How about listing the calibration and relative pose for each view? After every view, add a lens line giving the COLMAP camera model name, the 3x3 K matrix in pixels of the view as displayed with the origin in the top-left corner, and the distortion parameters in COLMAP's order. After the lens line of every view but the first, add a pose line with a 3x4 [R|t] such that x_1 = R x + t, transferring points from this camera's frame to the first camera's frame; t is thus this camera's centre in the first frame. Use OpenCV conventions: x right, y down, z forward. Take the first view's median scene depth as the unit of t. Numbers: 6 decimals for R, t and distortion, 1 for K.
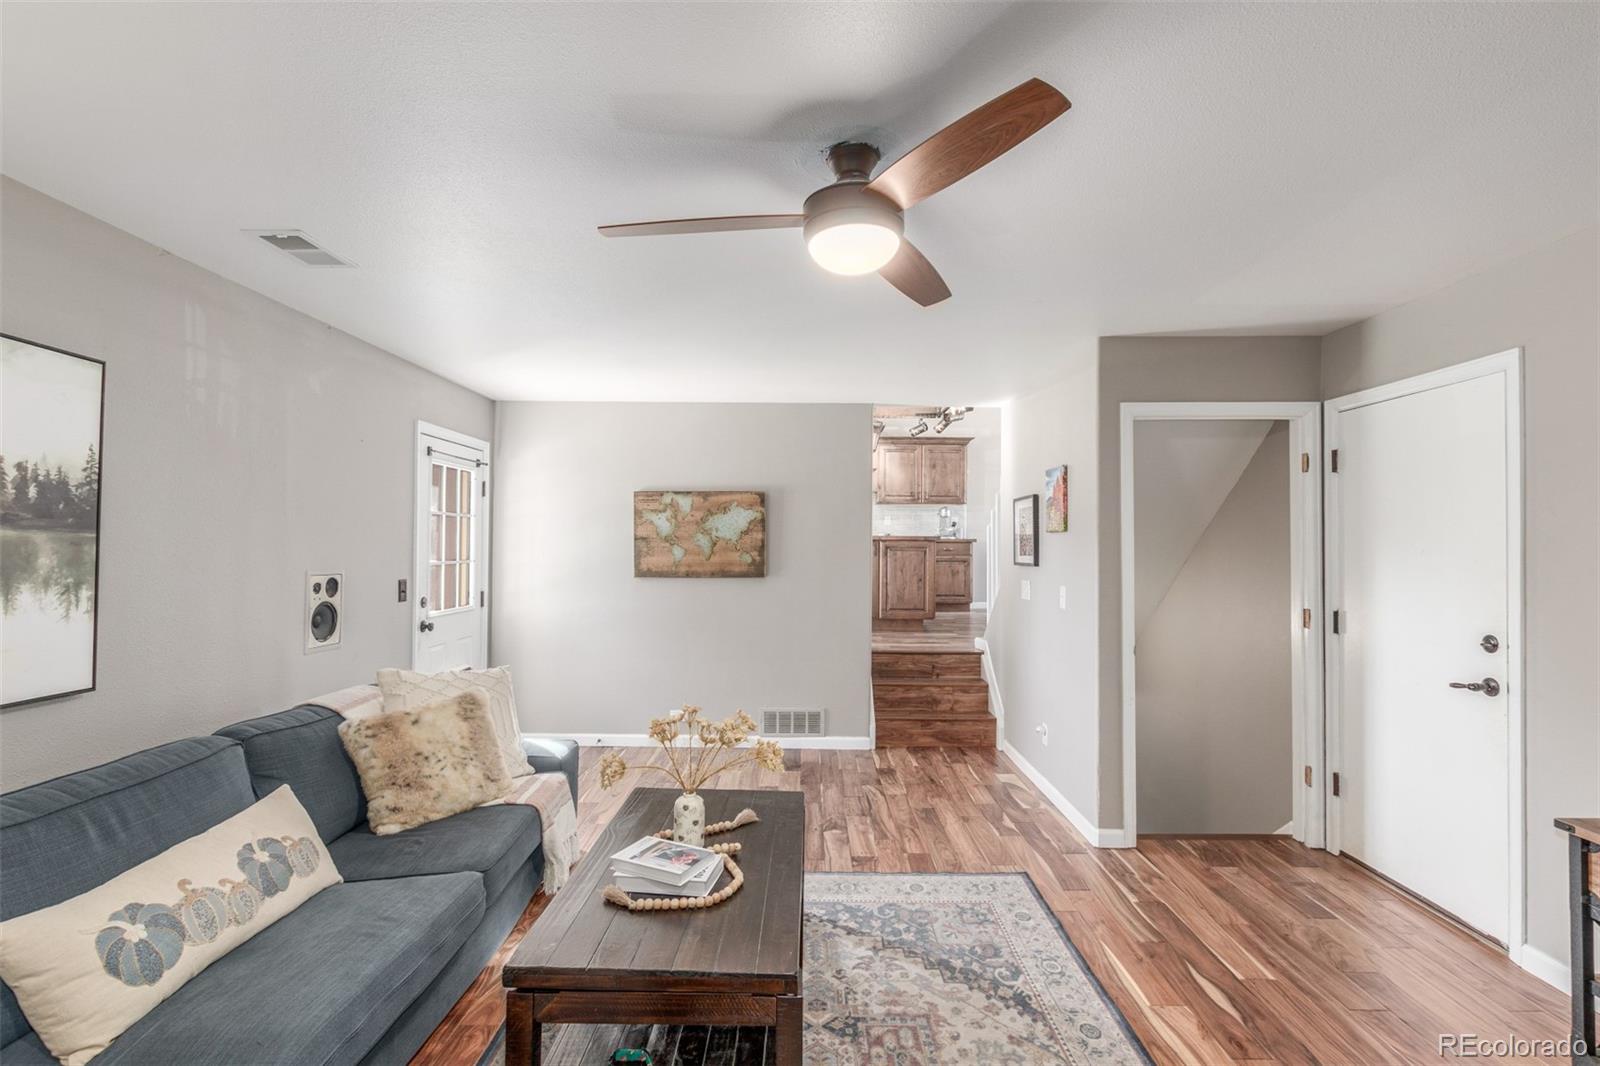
lens RADIAL K [[728.3, 0, 803.3], [0, 728.3, 540.4], [0, 0, 1]] dist [0.005733, -0.002194]
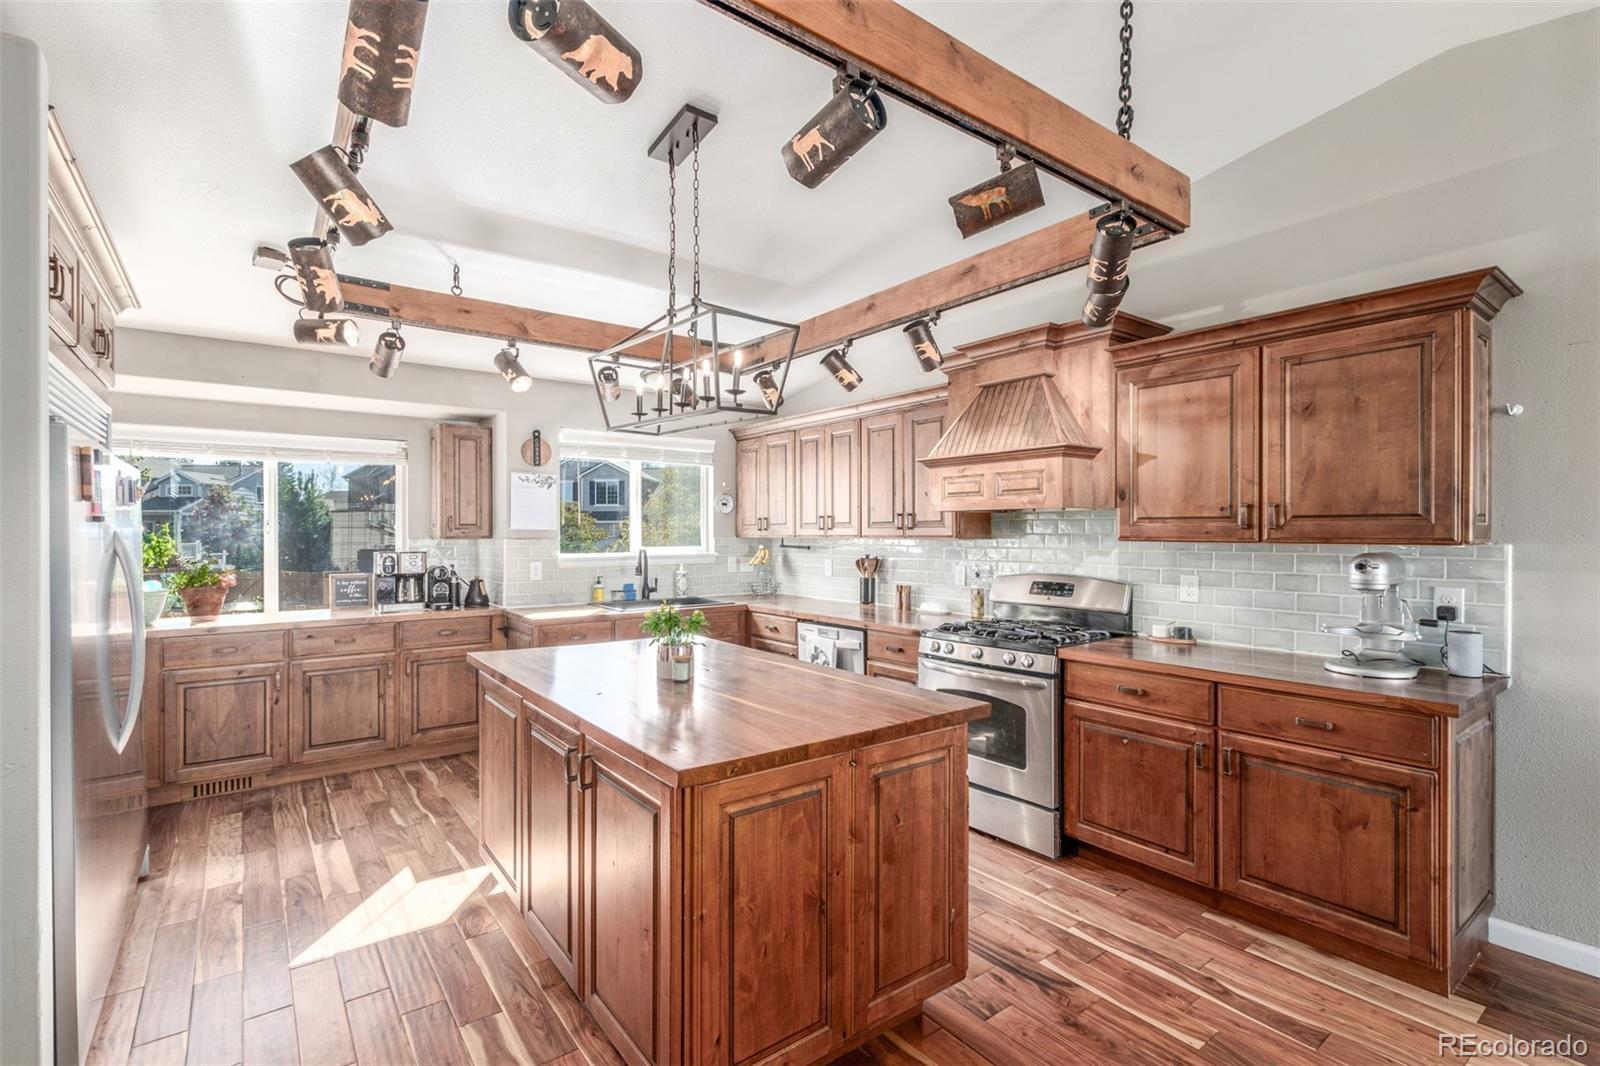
lens RADIAL K [[728.3, 0, 792.7], [0, 728.3, 534.3], [0, 0, 1]] dist [0.005733, -0.002194]
pose [[0.606361, -0.005015, -0.795174, 0.769693], [0.012437, 0.999918, 0.003177, -0.155614], [0.795092, -0.011816, 0.606373, 1.810977]]
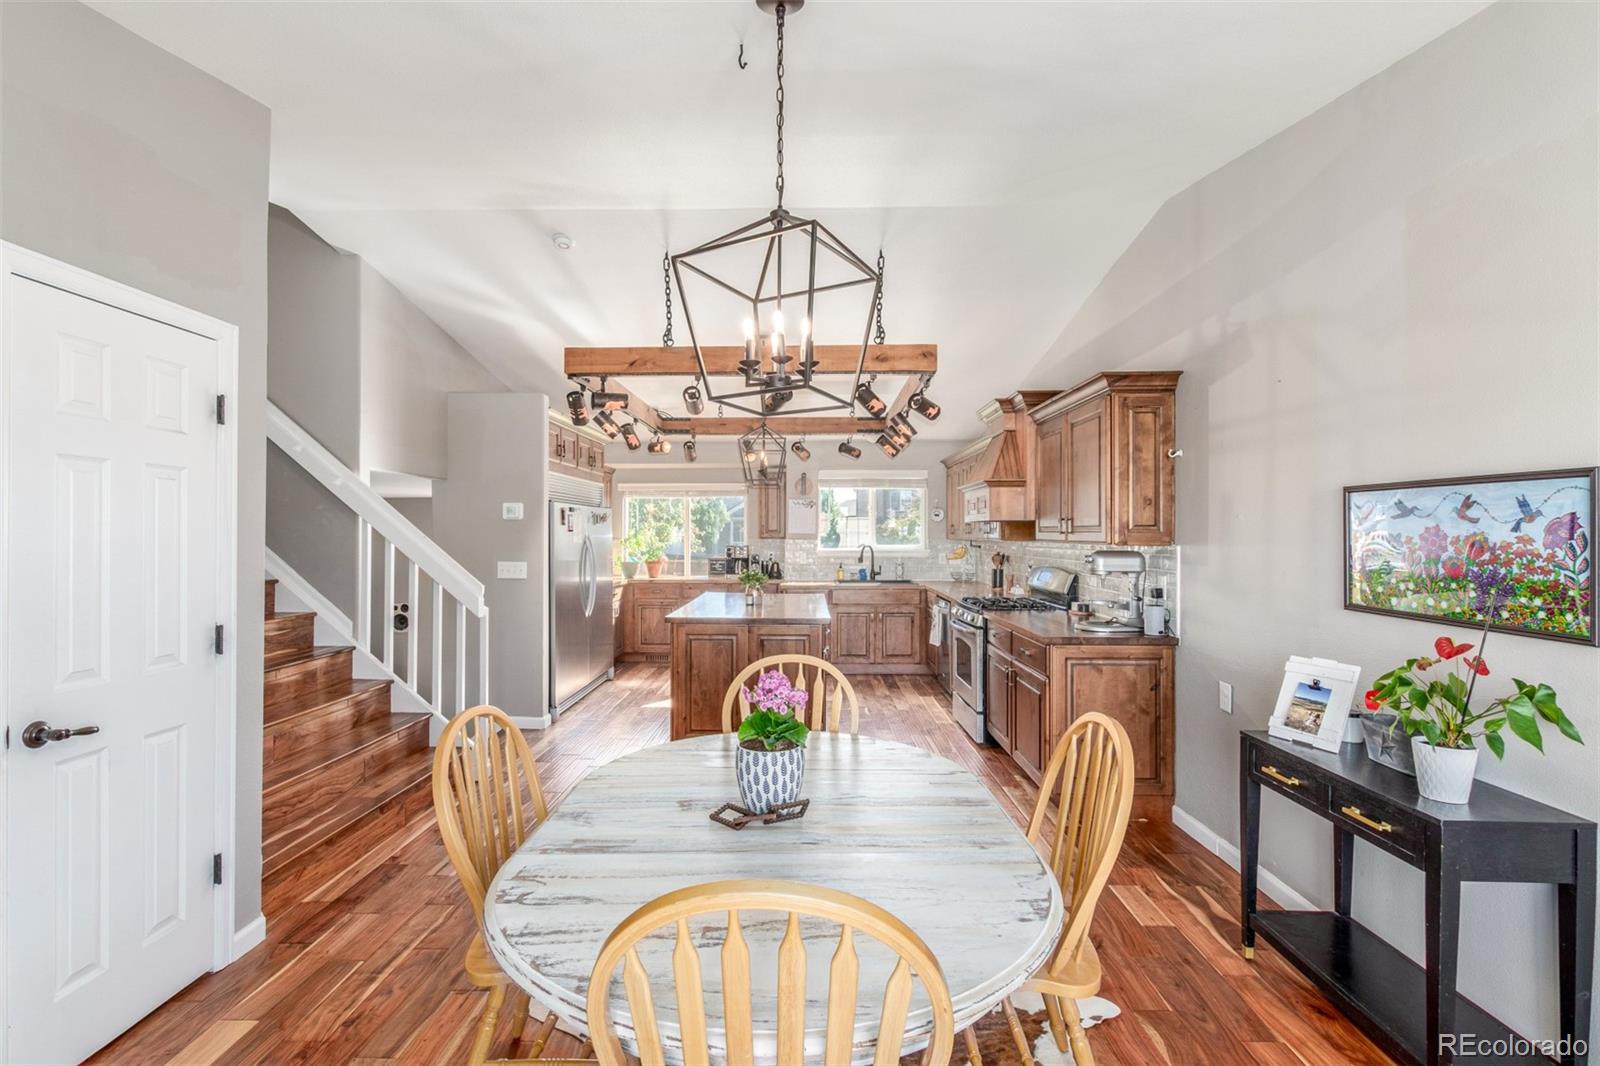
lens RADIAL K [[728.3, 0, 782.6], [0, 728.3, 533.0], [0, 0, 1]] dist [0.005733, -0.002194]
pose [[-0.030058, -0.007804, -0.999518, 1.669428], [0.008425, 0.999932, -0.008061, -0.149252], [0.999513, -0.008663, -0.029990, 2.271967]]
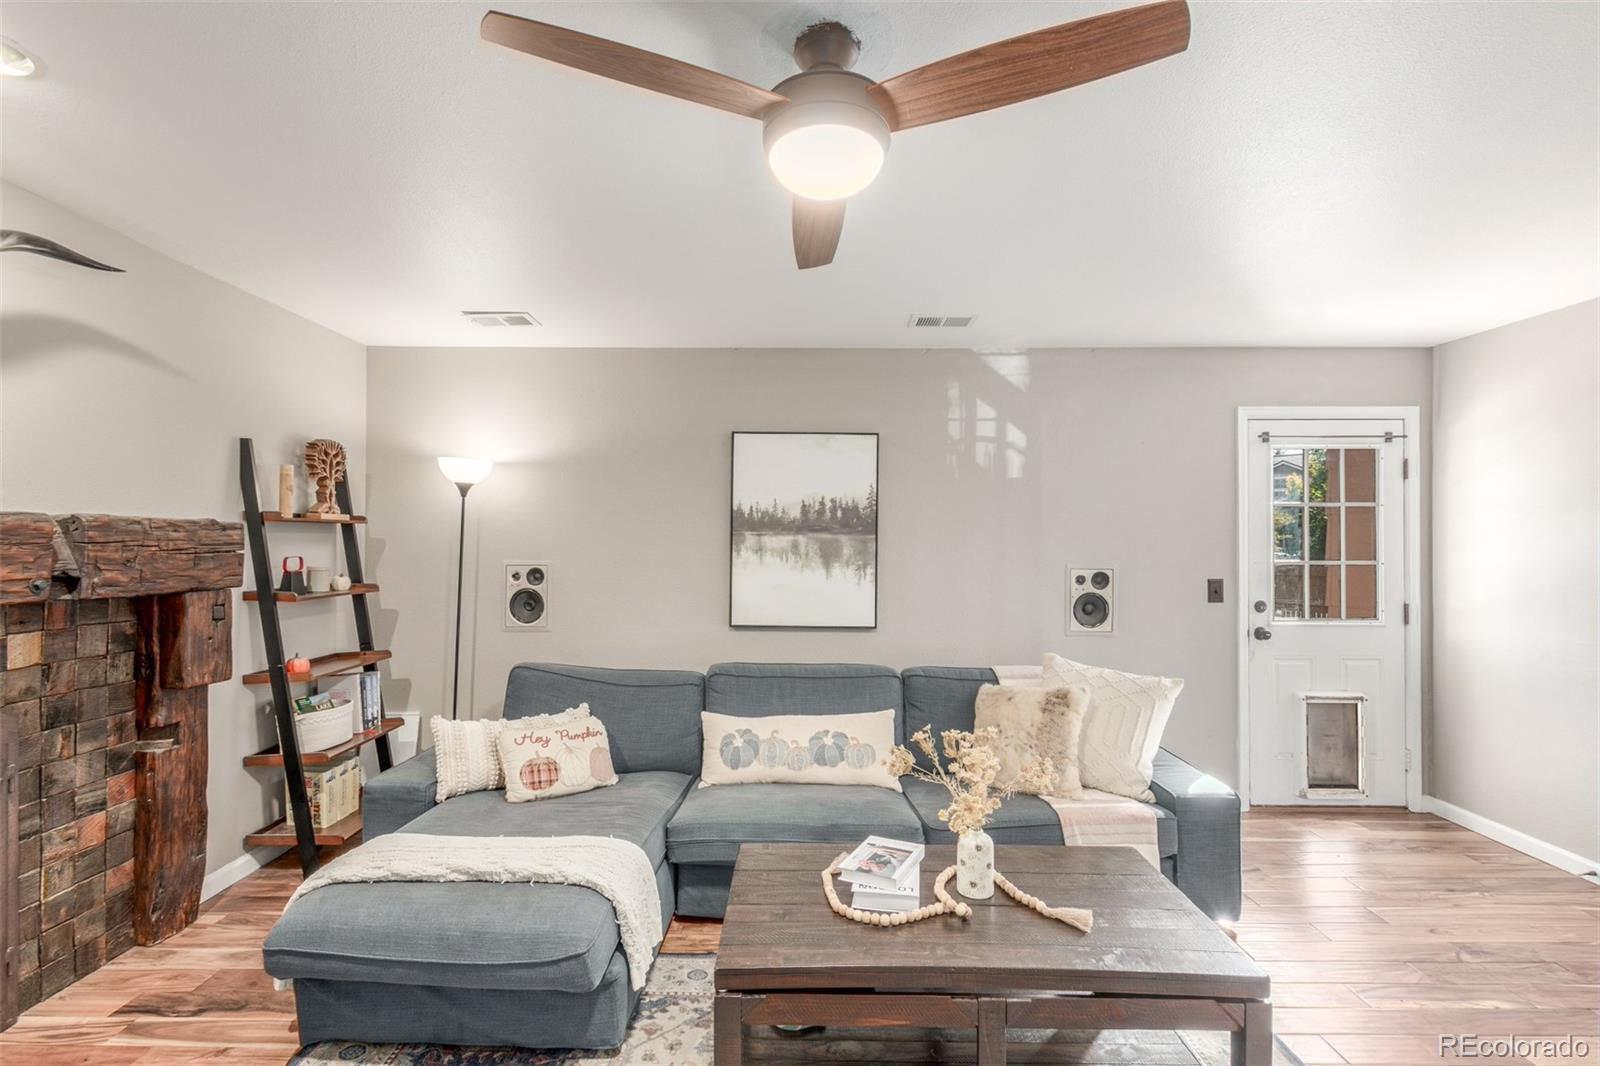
lens RADIAL K [[728.3, 0, 788.2], [0, 728.3, 537.2], [0, 0, 1]] dist [0.005733, -0.002194]
pose [[0.001311, -0.011276, -0.999936, 0.464521], [0.005475, 0.999922, -0.011269, 0.007610], [0.999984, -0.005460, 0.001372, 0.514076]]
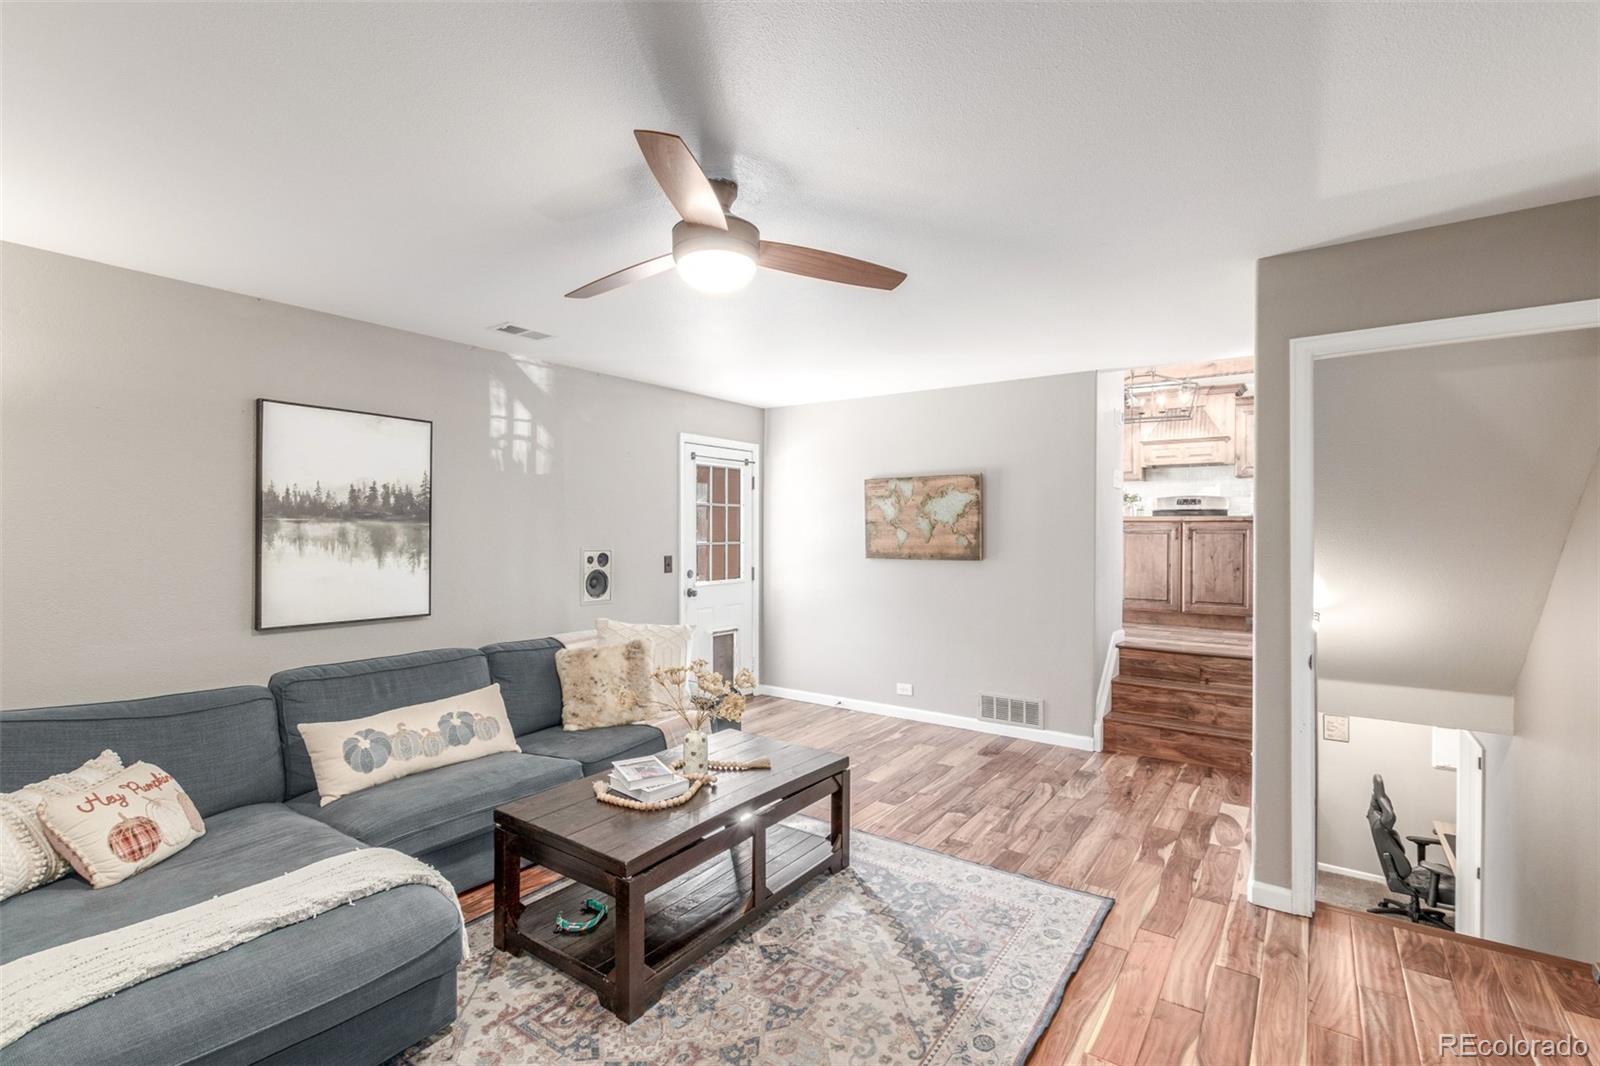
lens RADIAL K [[728.3, 0, 792.3], [0, 728.3, 536.9], [0, 0, 1]] dist [0.005733, -0.002194]
pose [[0.819116, 0.000587, -0.573627, 0.449384], [0.008966, 0.999864, 0.013825, 0.004016], [0.573557, -0.016467, 0.819000, 0.061824]]
